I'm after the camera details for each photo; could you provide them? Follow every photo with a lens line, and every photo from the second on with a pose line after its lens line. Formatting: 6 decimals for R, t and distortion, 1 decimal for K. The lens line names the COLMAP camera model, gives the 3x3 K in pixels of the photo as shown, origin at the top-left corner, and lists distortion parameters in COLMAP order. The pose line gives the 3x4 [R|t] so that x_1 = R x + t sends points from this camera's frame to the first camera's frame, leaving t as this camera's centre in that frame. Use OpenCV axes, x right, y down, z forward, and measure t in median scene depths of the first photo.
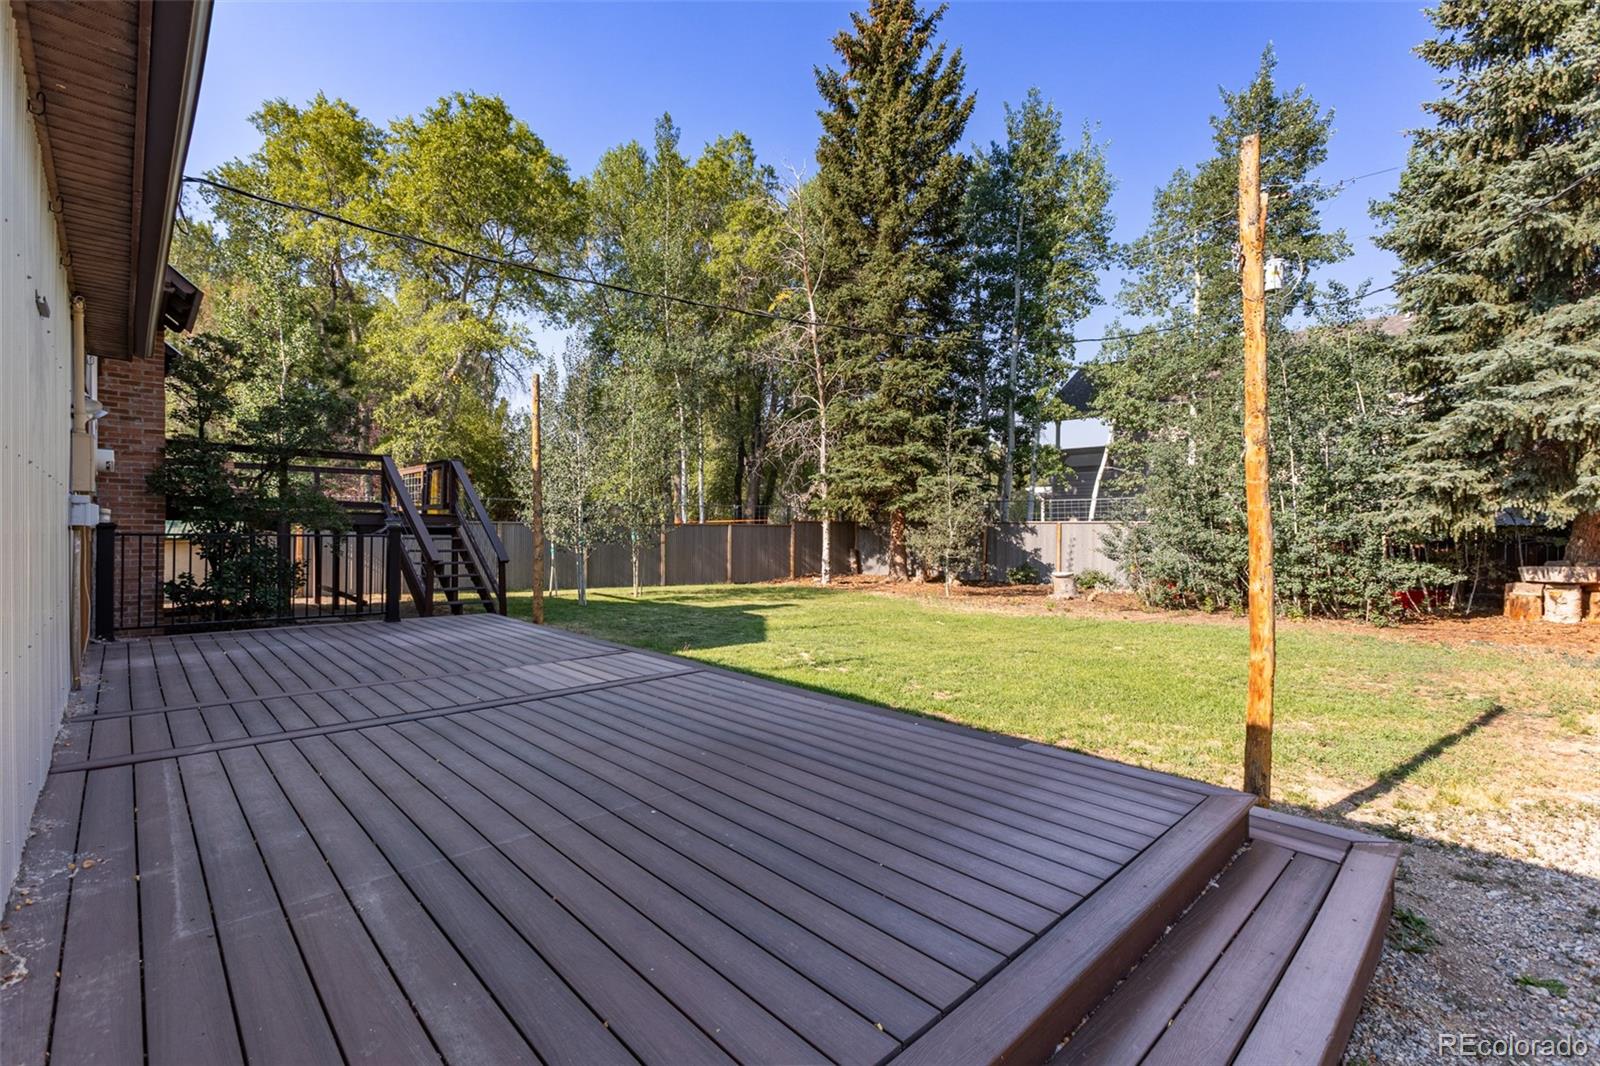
lens RADIAL K [[712.6, 0, 804.0], [0, 712.6, 535.5], [0, 0, 1]] dist [0.001663, -0.000007]
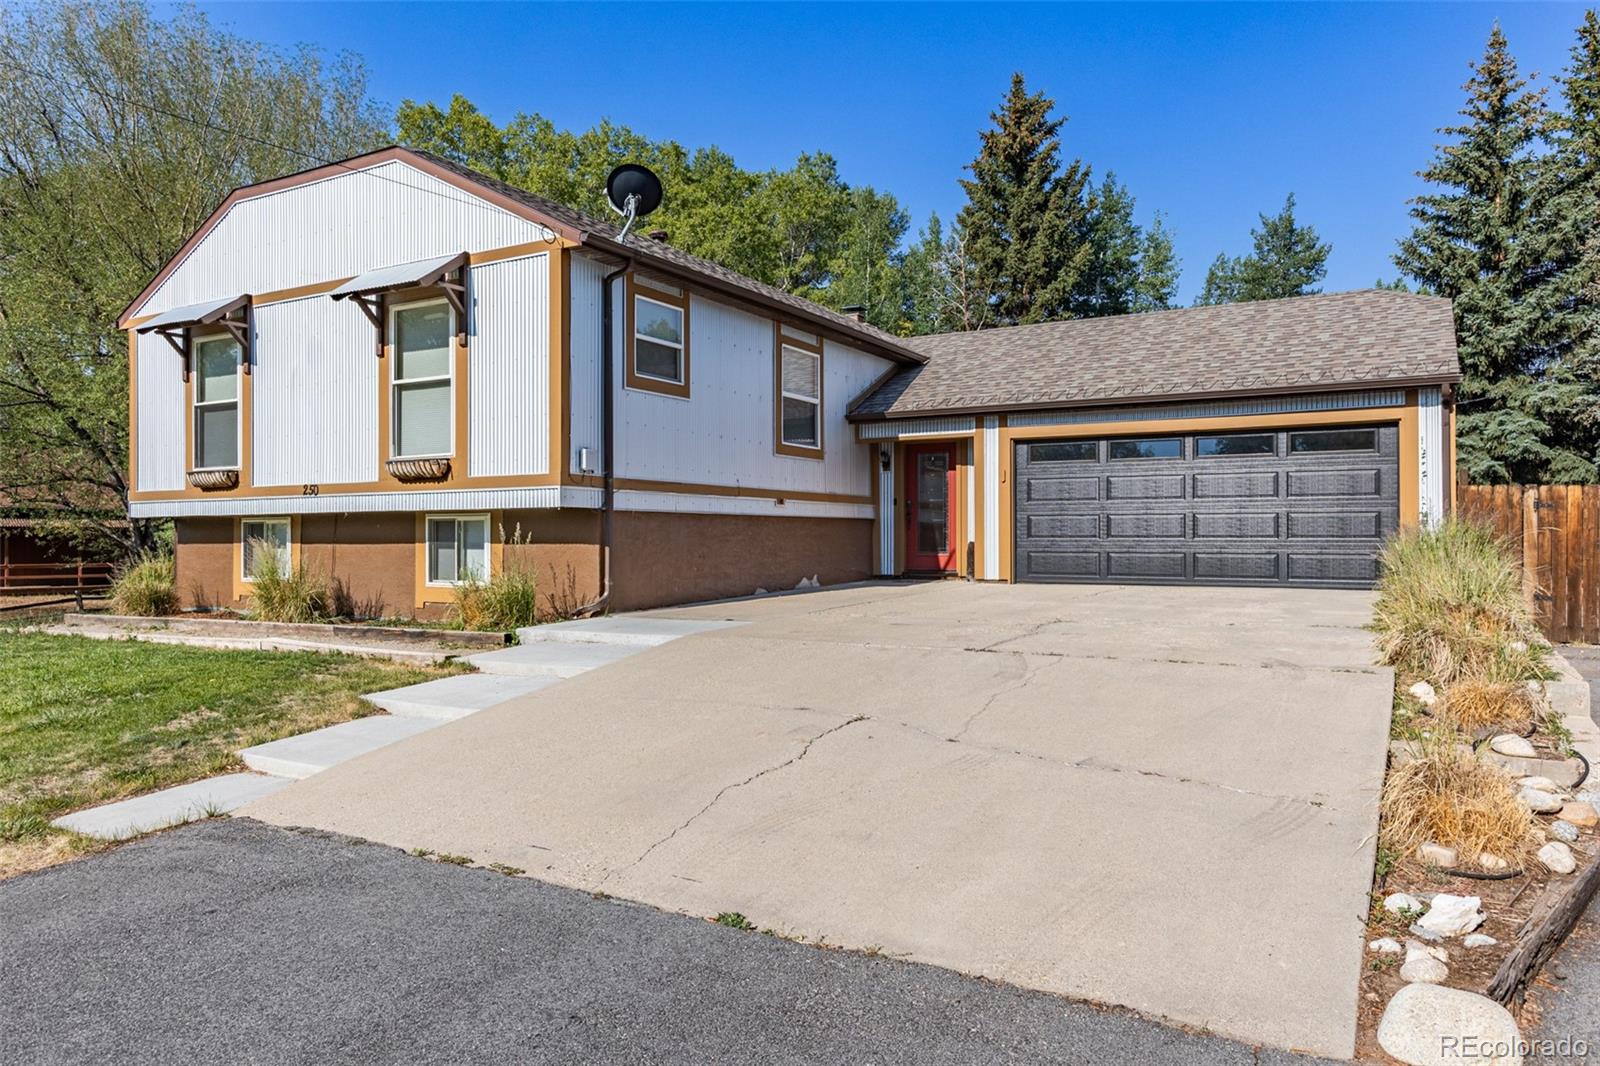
lens RADIAL K [[1074.4, 0, 797.5], [0, 1074.4, 531.5], [0, 0, 1]] dist [-0.001954, -0.000172]
pose [[0.962347, -0.017953, 0.271229, -0.921053], [0.020066, 0.999786, -0.005020, -0.000655], [-0.271081, 0.010273, 0.962502, -0.828220]]
